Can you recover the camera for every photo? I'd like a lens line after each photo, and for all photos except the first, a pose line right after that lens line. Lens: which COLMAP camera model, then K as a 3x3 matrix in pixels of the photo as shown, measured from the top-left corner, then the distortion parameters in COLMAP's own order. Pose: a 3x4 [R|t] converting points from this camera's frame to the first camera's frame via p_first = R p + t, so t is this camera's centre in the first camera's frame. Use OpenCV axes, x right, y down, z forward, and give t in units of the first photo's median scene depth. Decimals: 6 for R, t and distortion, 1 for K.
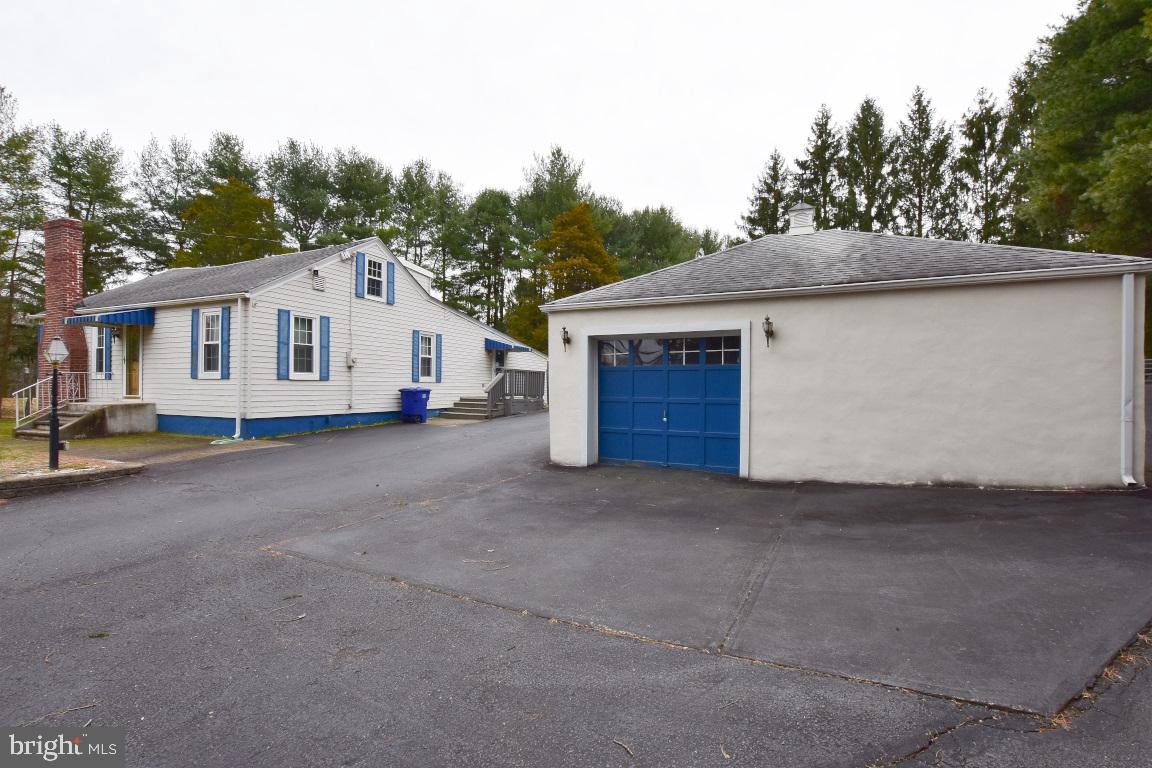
lens RADIAL K [[507.8, 0, 580.0], [0, 507.8, 385.0], [0, 0, 1]] dist [-0.040987, 0.009122]
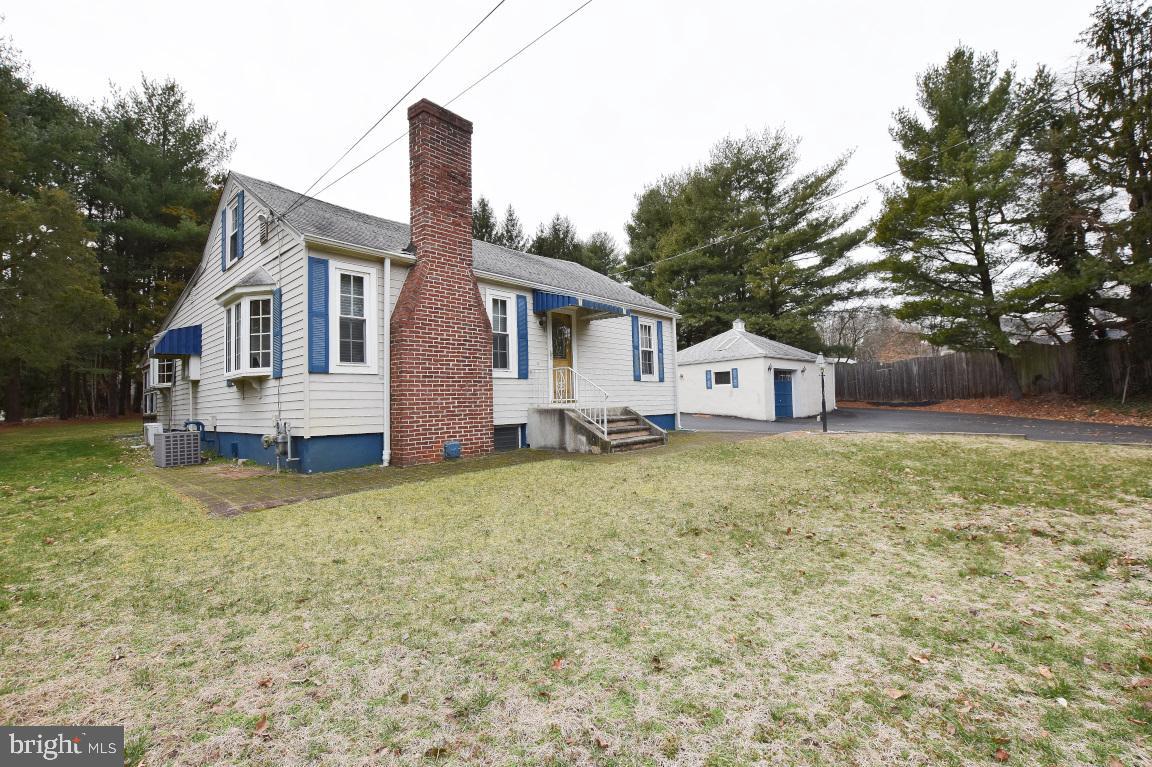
lens RADIAL K [[507.8, 0, 580.0], [0, 507.8, 384.5], [0, 0, 1]] dist [-0.040987, 0.009122]
pose [[0.328508, 0.020325, 0.944282, -1.671201], [0.025795, 0.999202, -0.030481, 0.023110], [-0.944149, 0.034371, 0.327722, 0.686415]]
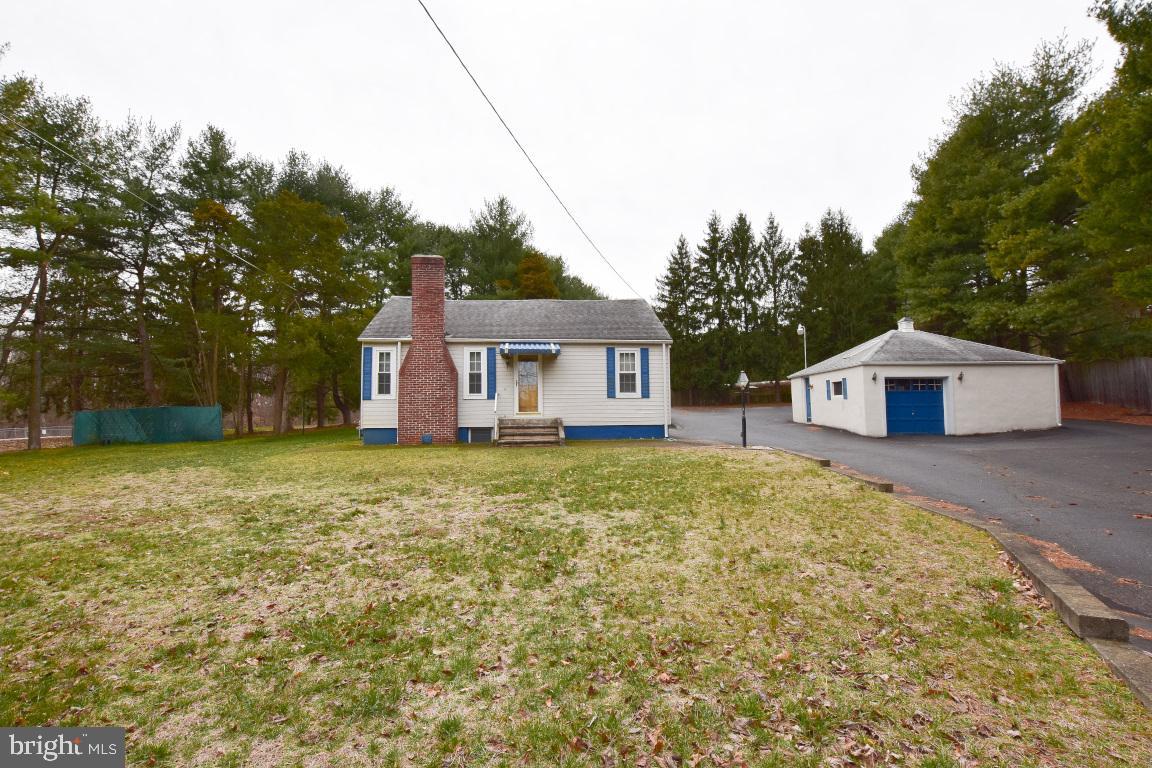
lens RADIAL K [[507.8, 0, 580.0], [0, 507.8, 385.0], [0, 0, 1]] dist [-0.040987, 0.009122]
pose [[0.878646, 0.011505, 0.477335, -1.377311], [0.013497, 0.998712, -0.048915, 0.017405], [-0.477282, 0.049421, 0.877359, -0.174021]]
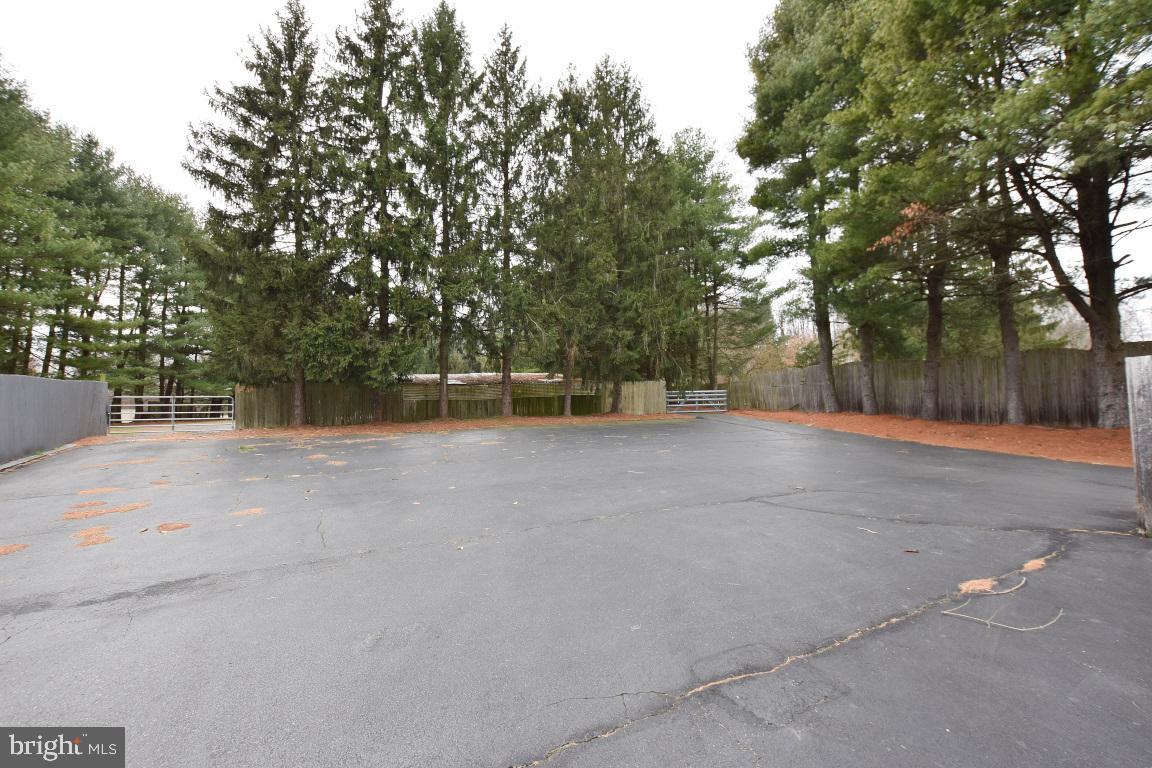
lens RADIAL K [[507.8, 0, 580.0], [0, 507.8, 385.0], [0, 0, 1]] dist [-0.040987, 0.009122]
pose [[0.472818, 0.028703, 0.880693, 0.193739], [0.012471, 0.999151, -0.039260, -0.050082], [-0.881072, 0.029546, 0.472059, 1.288700]]
